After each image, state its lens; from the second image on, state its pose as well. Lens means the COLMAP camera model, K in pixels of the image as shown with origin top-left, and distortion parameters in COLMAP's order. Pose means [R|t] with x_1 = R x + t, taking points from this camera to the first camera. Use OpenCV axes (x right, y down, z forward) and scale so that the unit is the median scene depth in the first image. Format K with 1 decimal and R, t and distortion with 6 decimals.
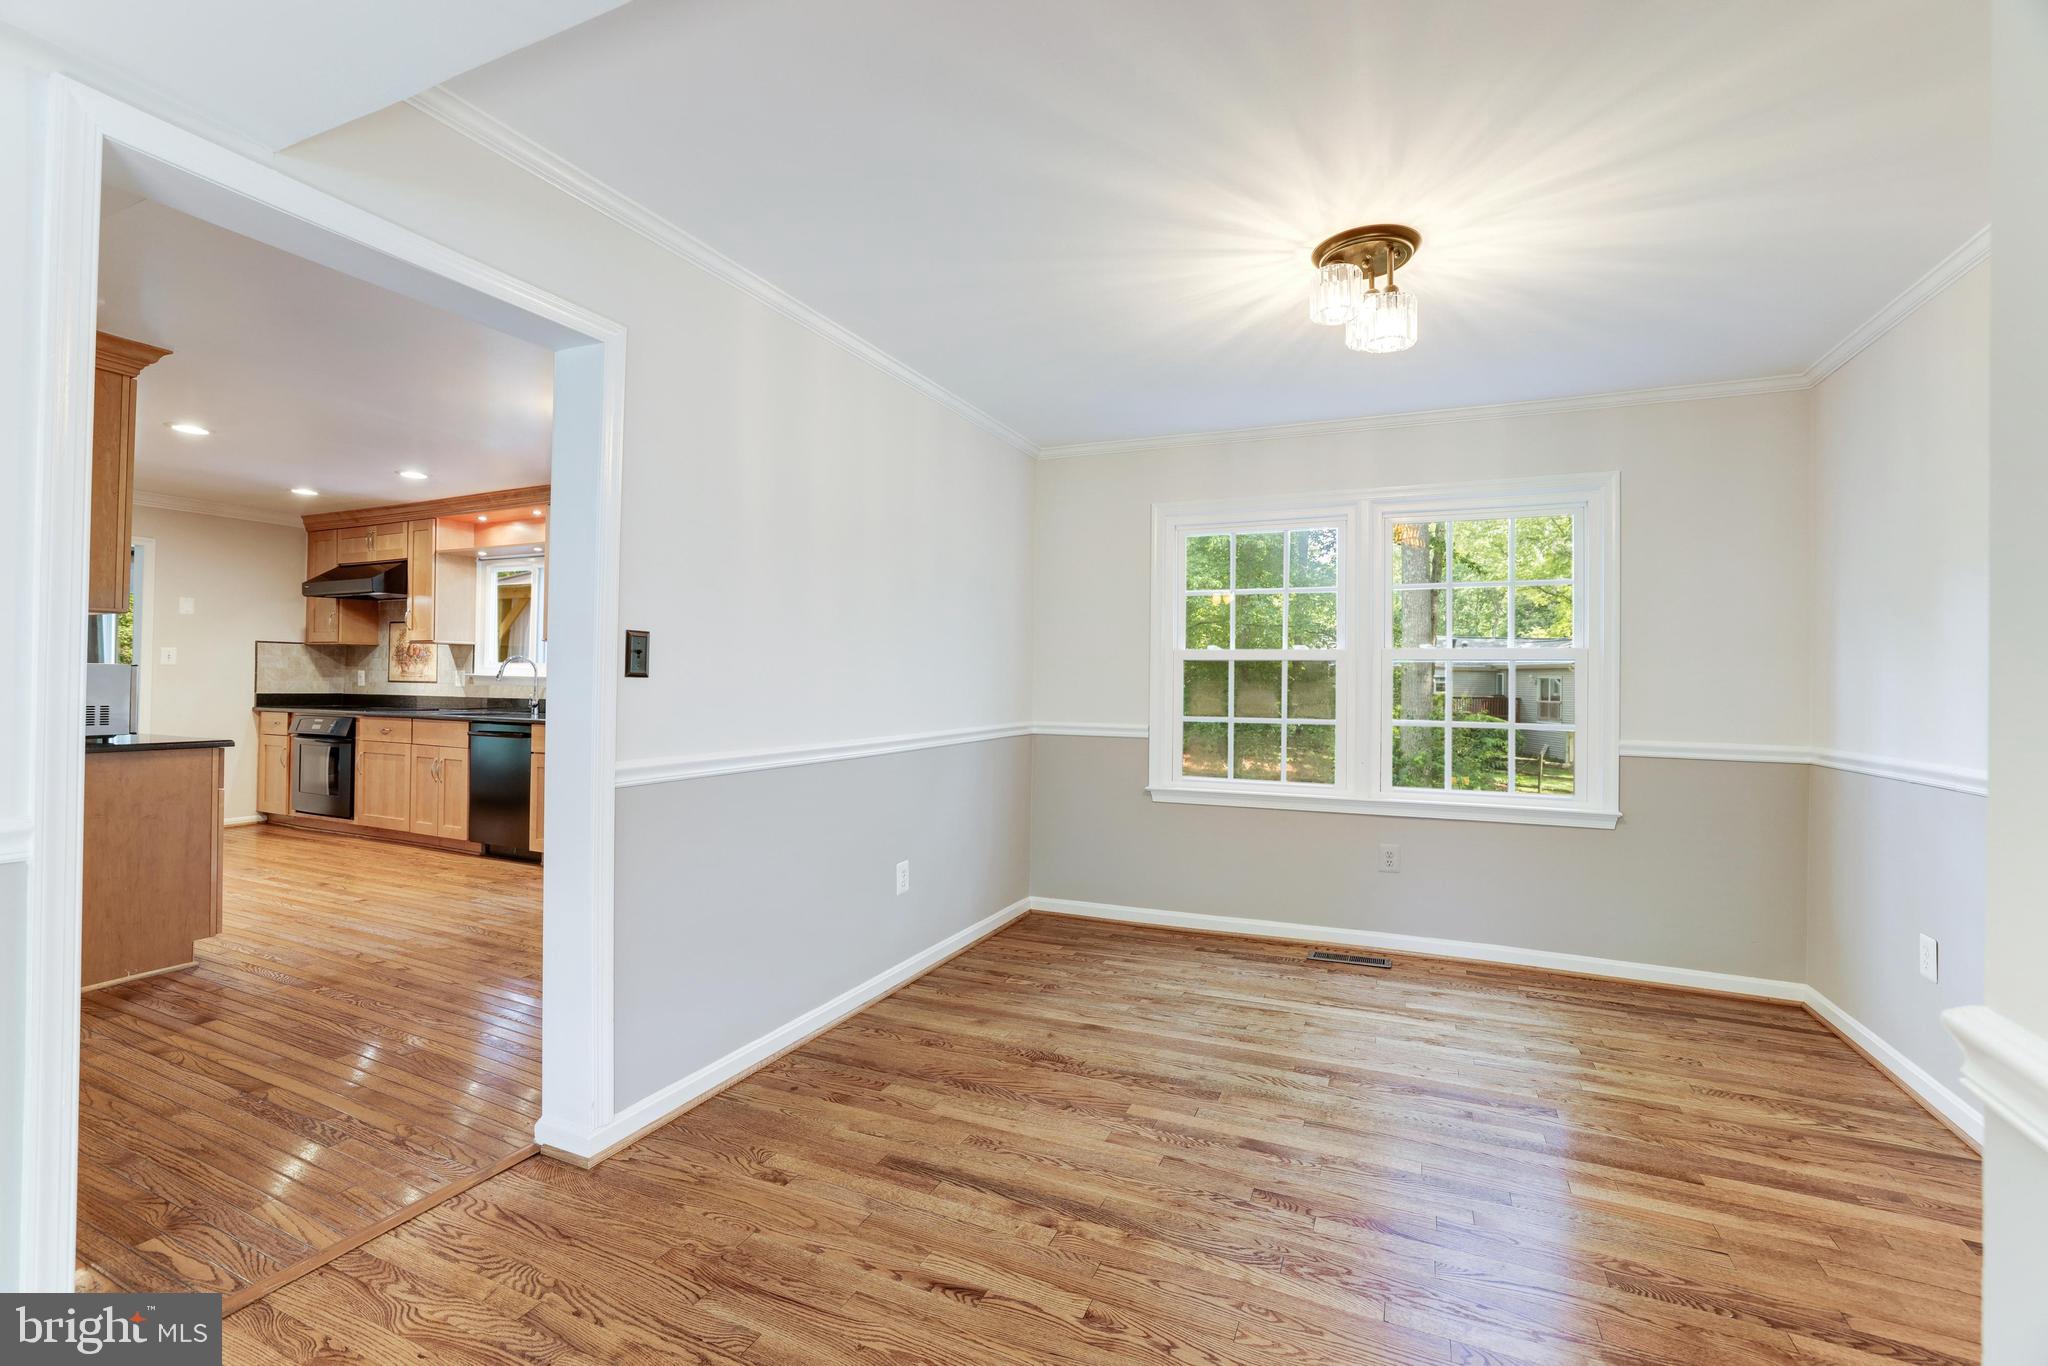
lens RADIAL K [[867.5, 0, 1021.4], [0, 867.5, 676.2], [0, 0, 1]] dist [-0.000194, 0.000587]
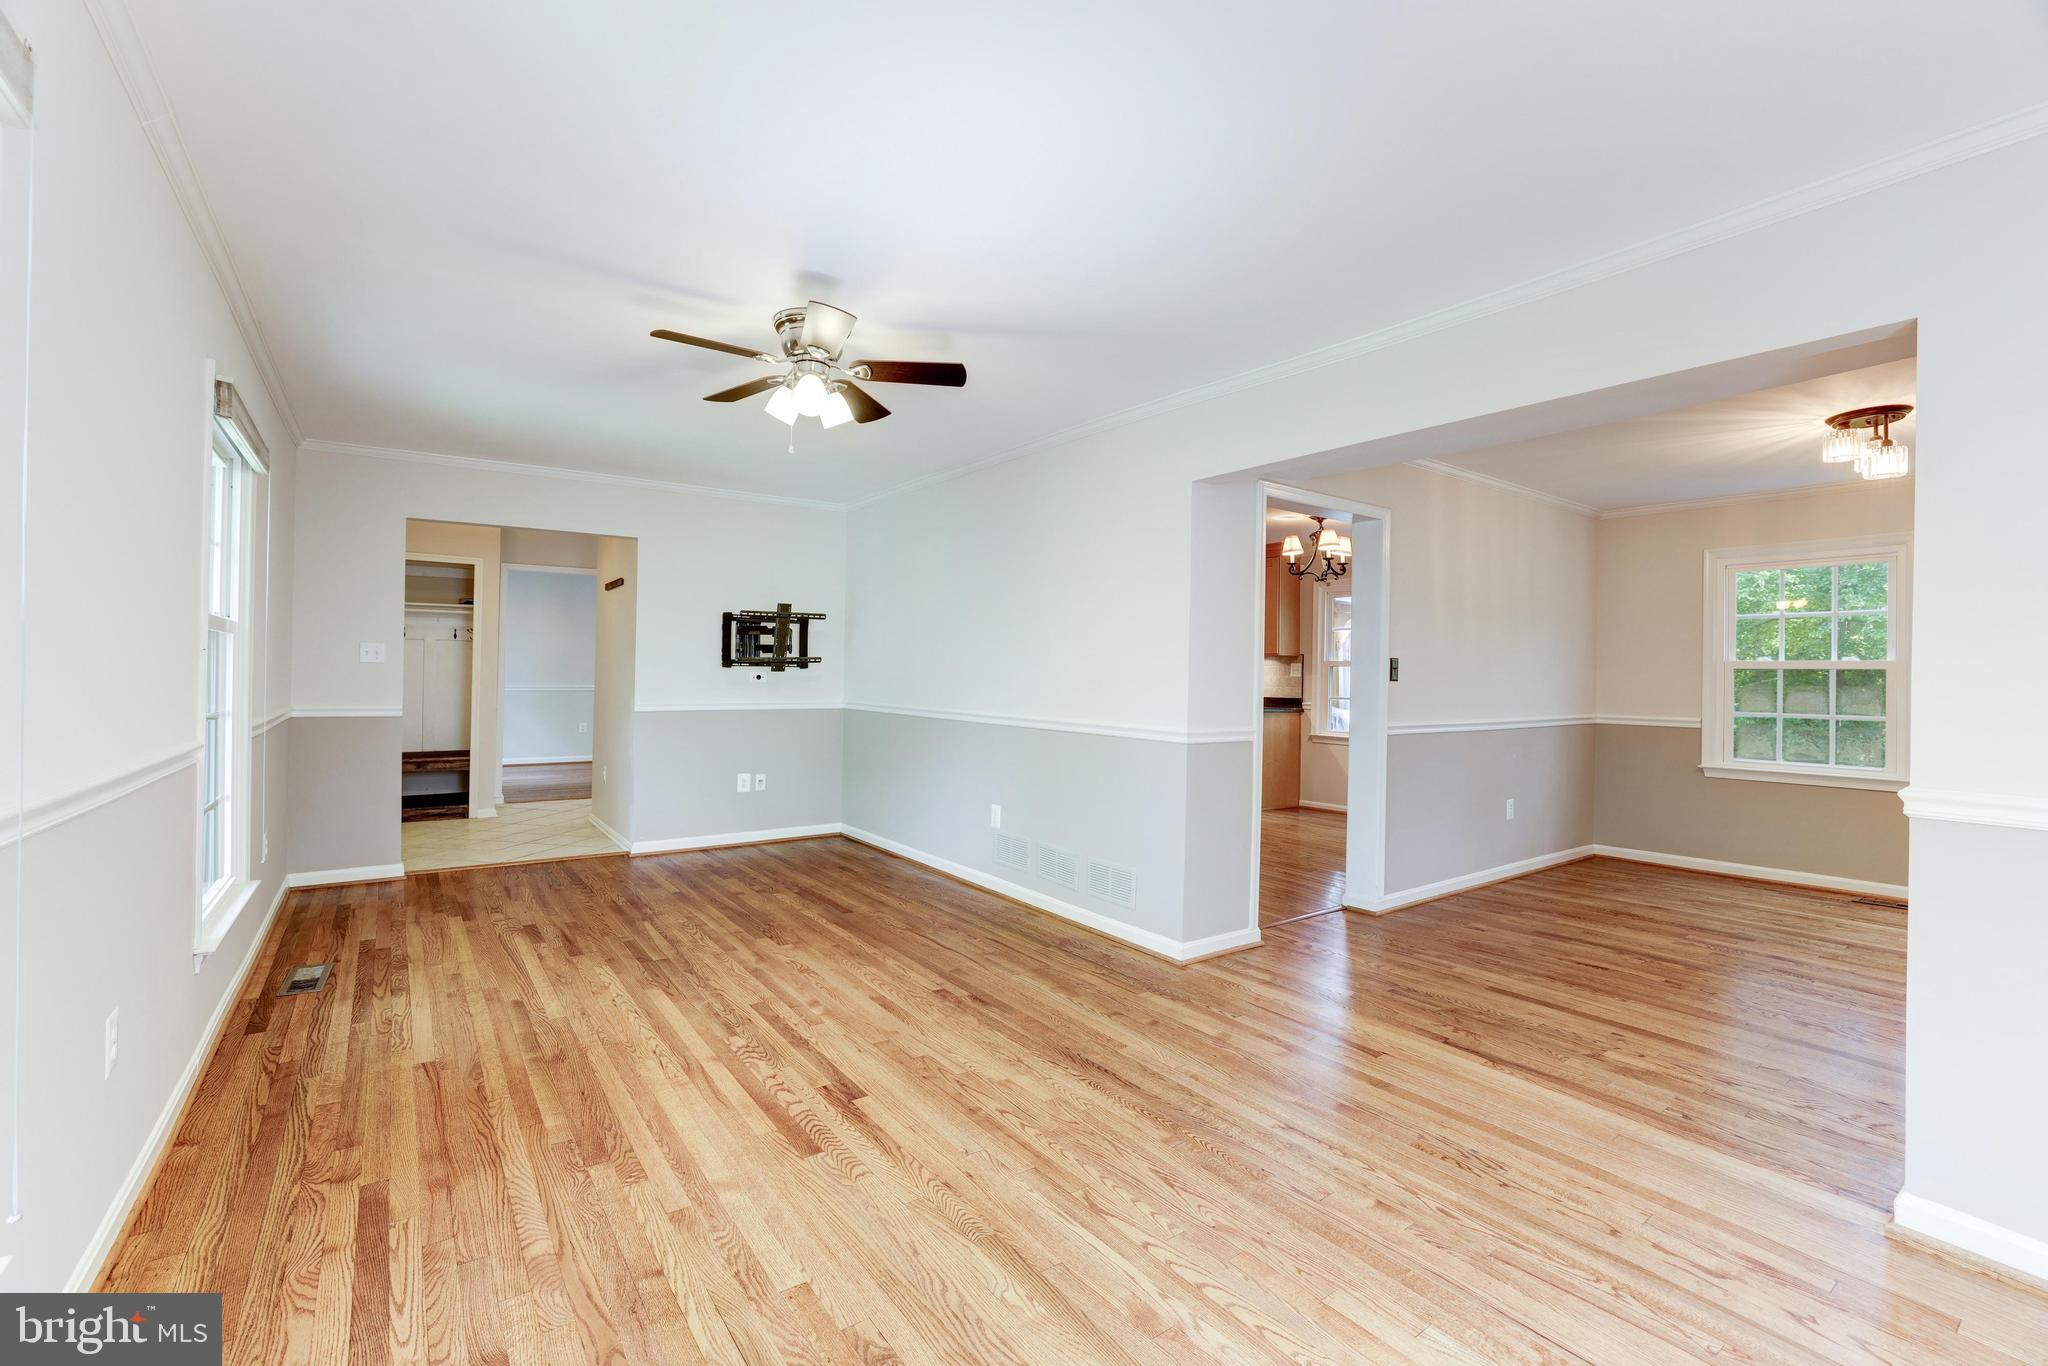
lens RADIAL K [[867.5, 0, 1074.8], [0, 867.5, 683.5], [0, 0, 1]] dist [-0.000194, 0.000587]
pose [[0.888136, -0.000024, -0.459580, -0.101754], [0.000039, 1.000000, 0.000022, 0.003813], [0.459580, -0.000037, 0.888136, -0.667445]]
